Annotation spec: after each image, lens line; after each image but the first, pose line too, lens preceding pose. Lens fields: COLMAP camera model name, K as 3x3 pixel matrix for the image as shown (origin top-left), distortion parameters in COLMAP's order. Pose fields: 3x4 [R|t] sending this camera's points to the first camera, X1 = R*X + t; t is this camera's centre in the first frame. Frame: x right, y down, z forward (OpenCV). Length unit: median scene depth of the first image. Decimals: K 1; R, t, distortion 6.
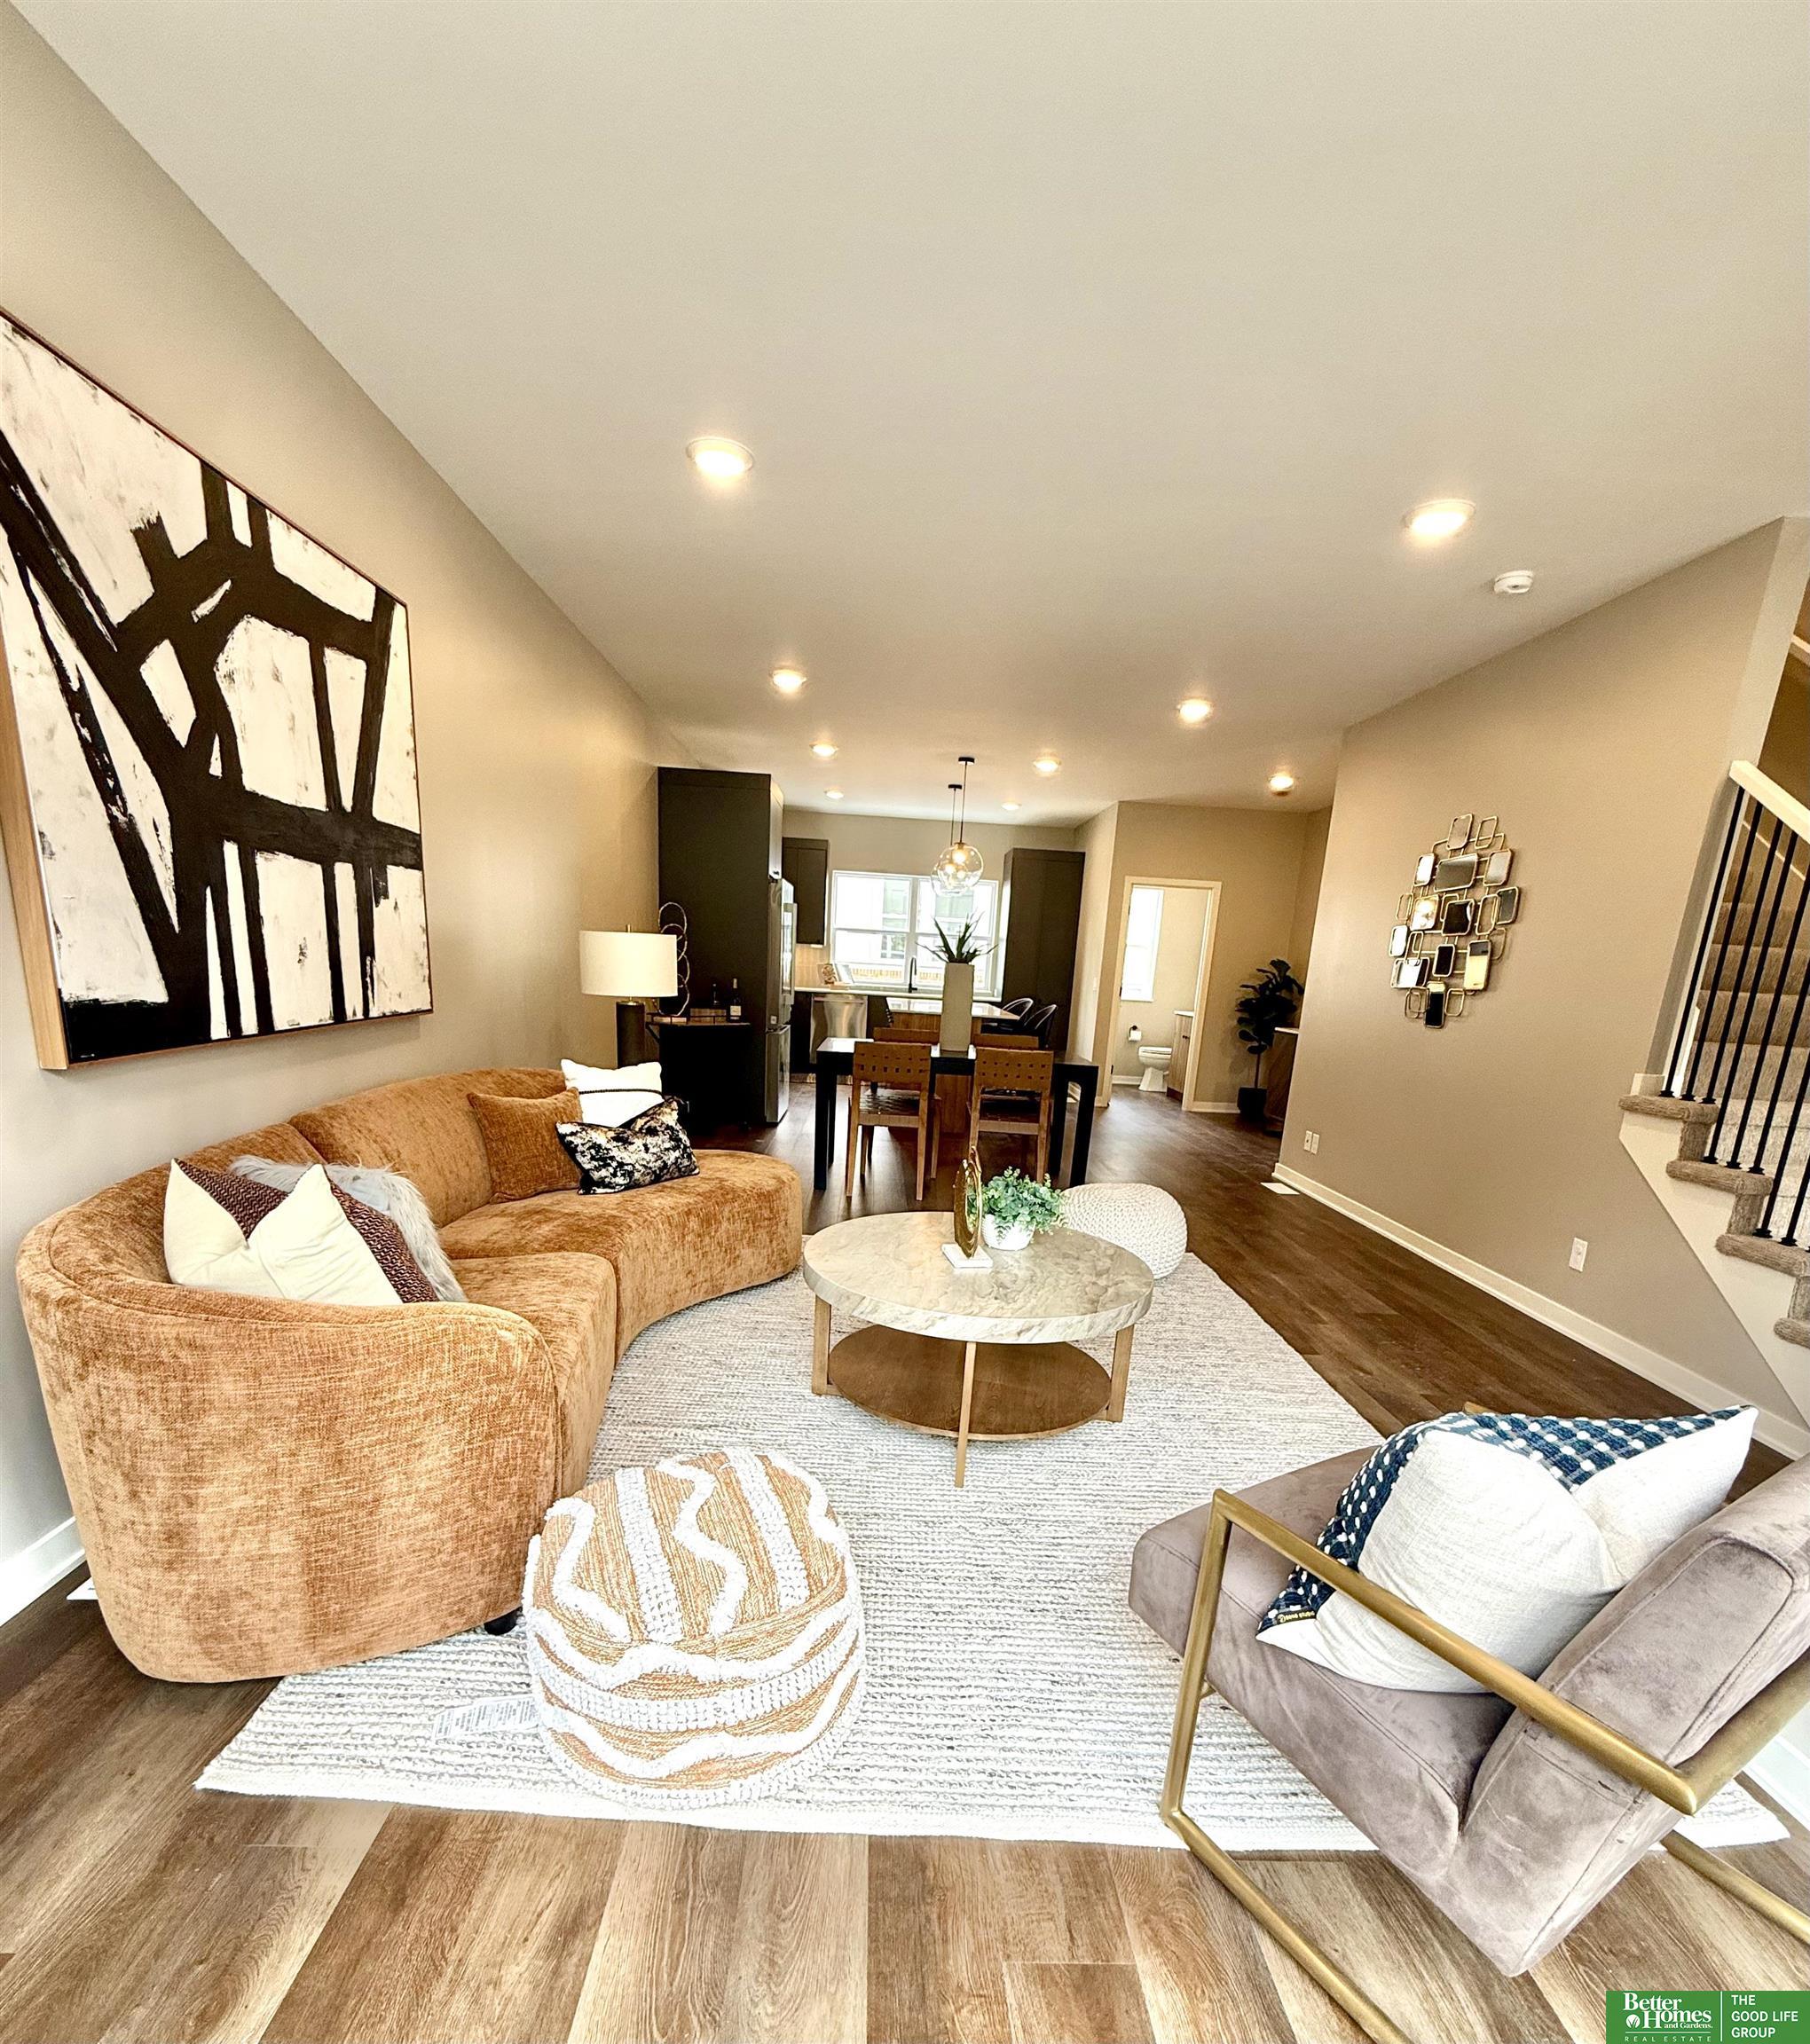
lens RADIAL K [[969.3, 0, 899.6], [0, 969.3, 1203.9], [0, 0, 1]] dist [0.000164, 0.000107]
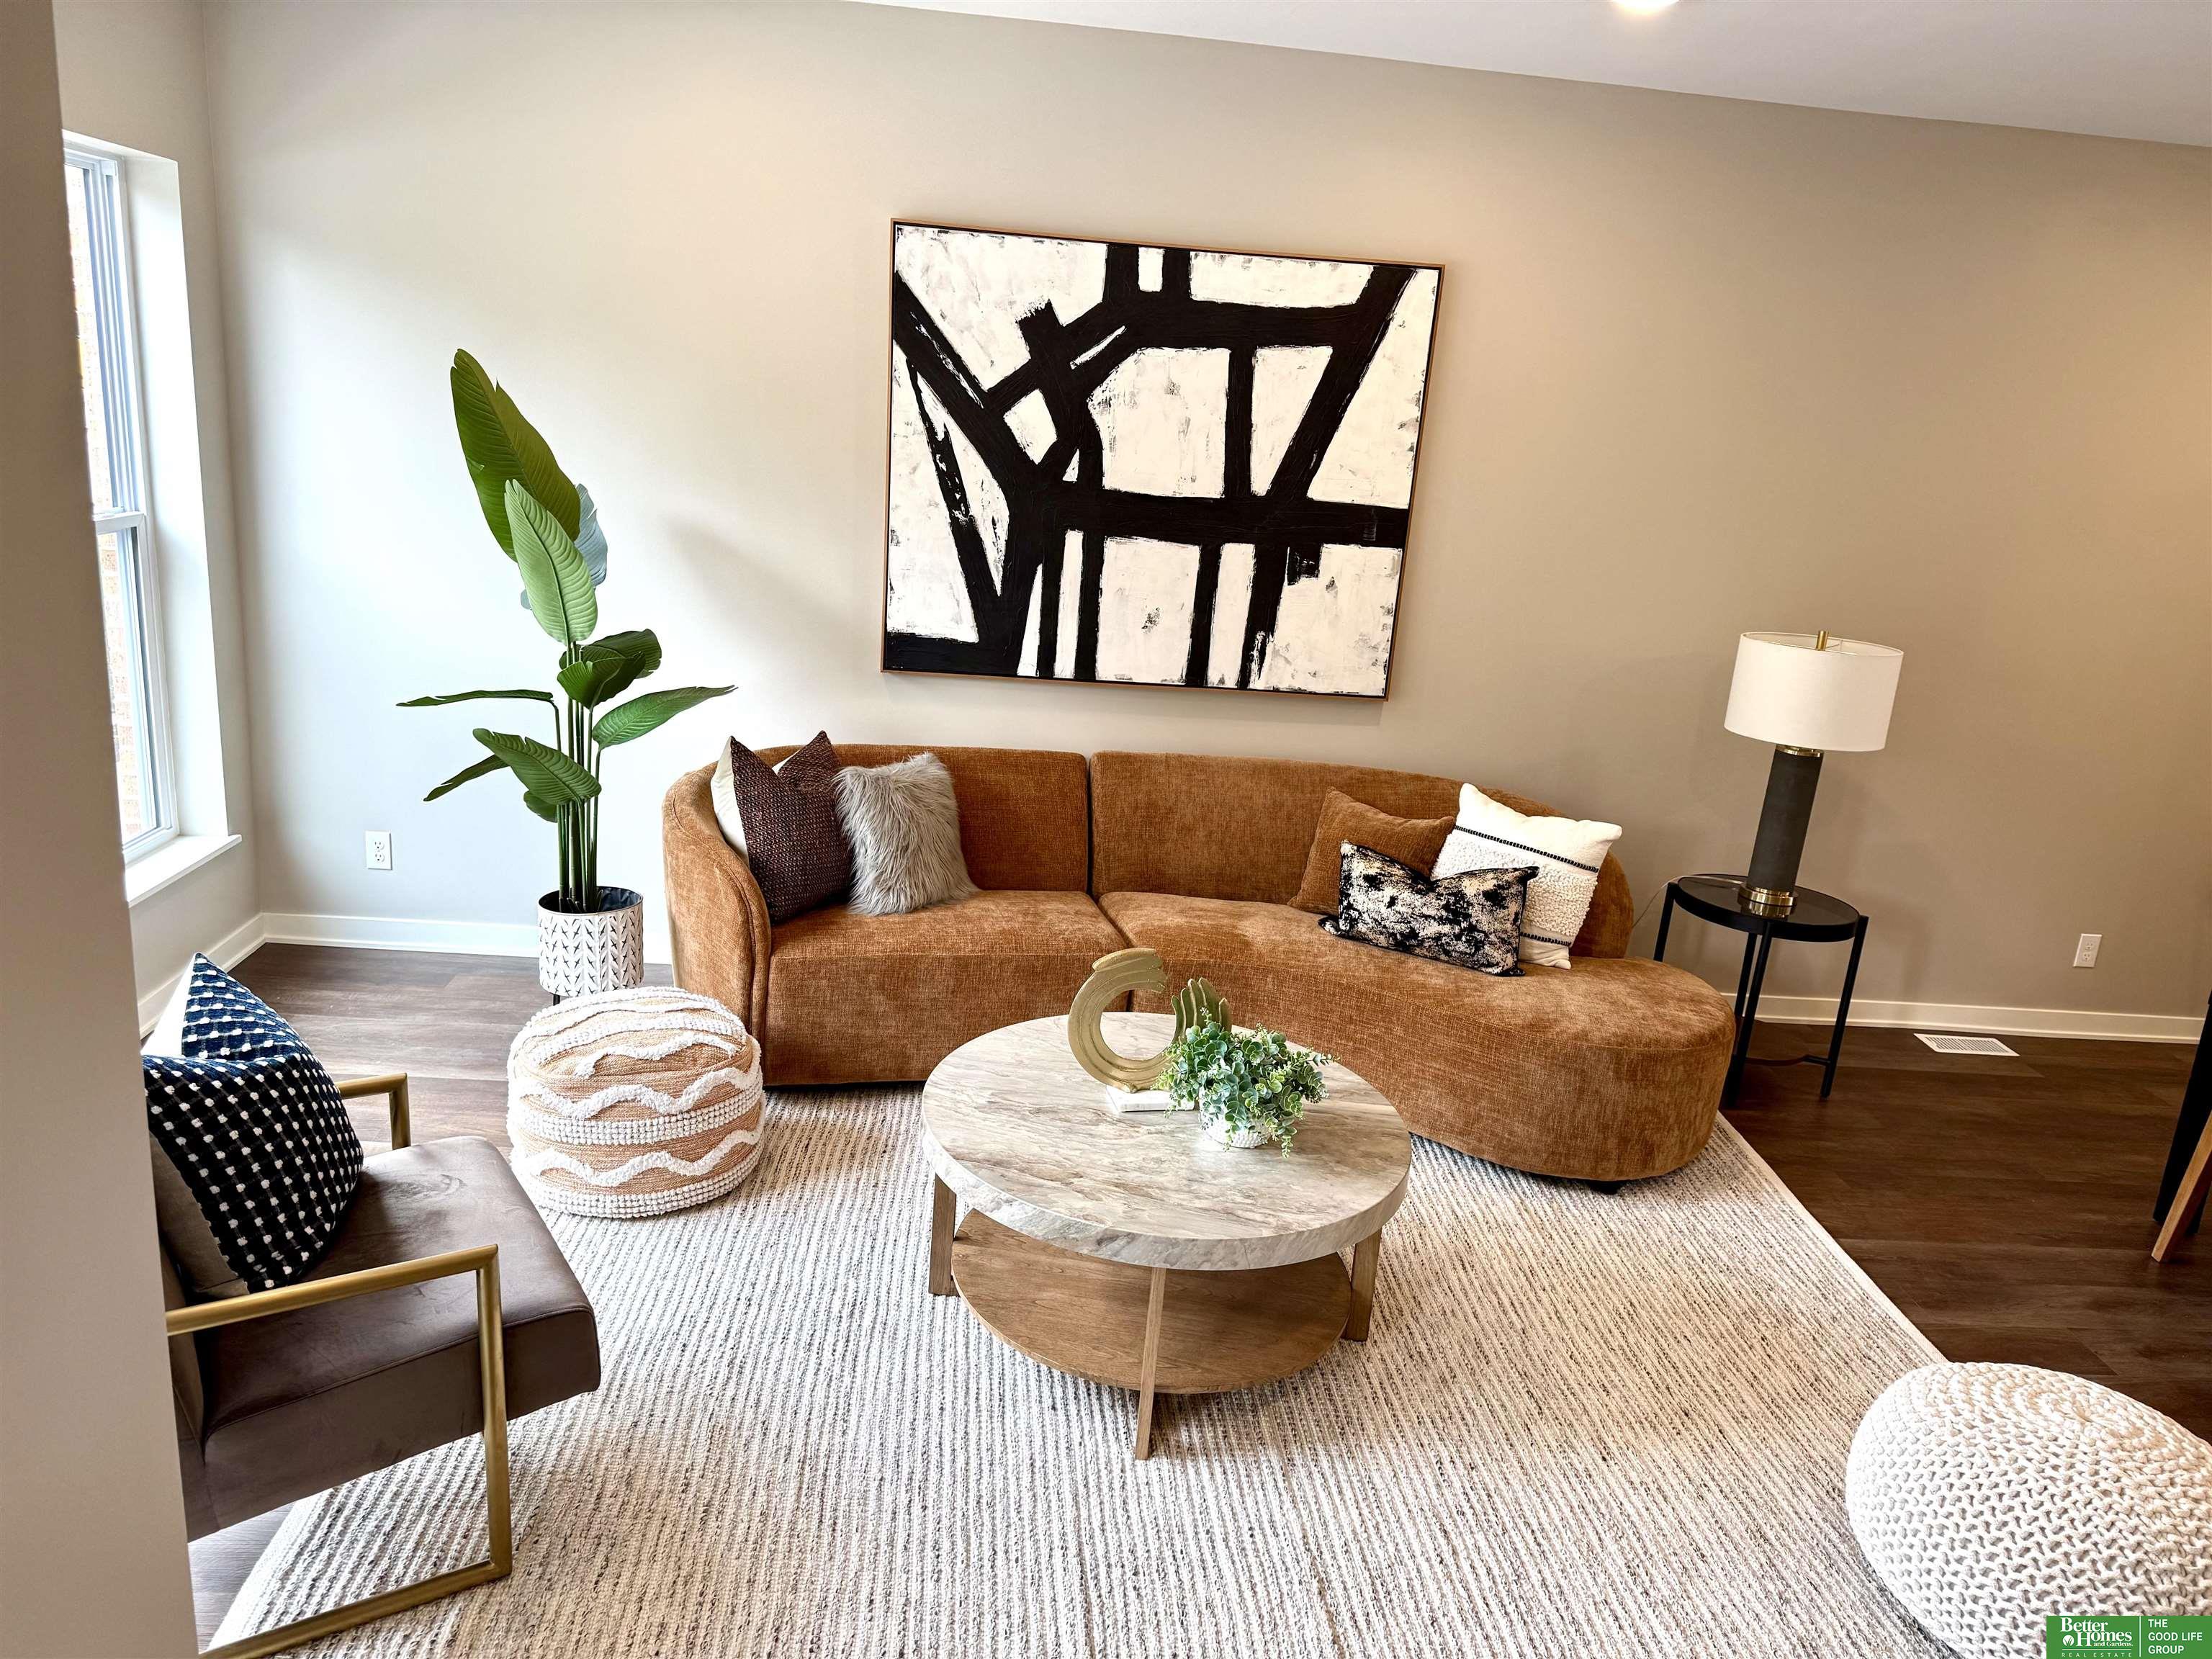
lens RADIAL K [[1531.8, 0, 1103.8], [0, 1531.8, 839.0], [0, 0, 1]] dist [0.157039, -0.203812]
pose [[0.050808, 0.220883, -0.973976, 1.289330], [-0.320097, 0.927388, 0.193620, -0.376353], [0.946021, 0.301930, 0.117823, 0.861874]]
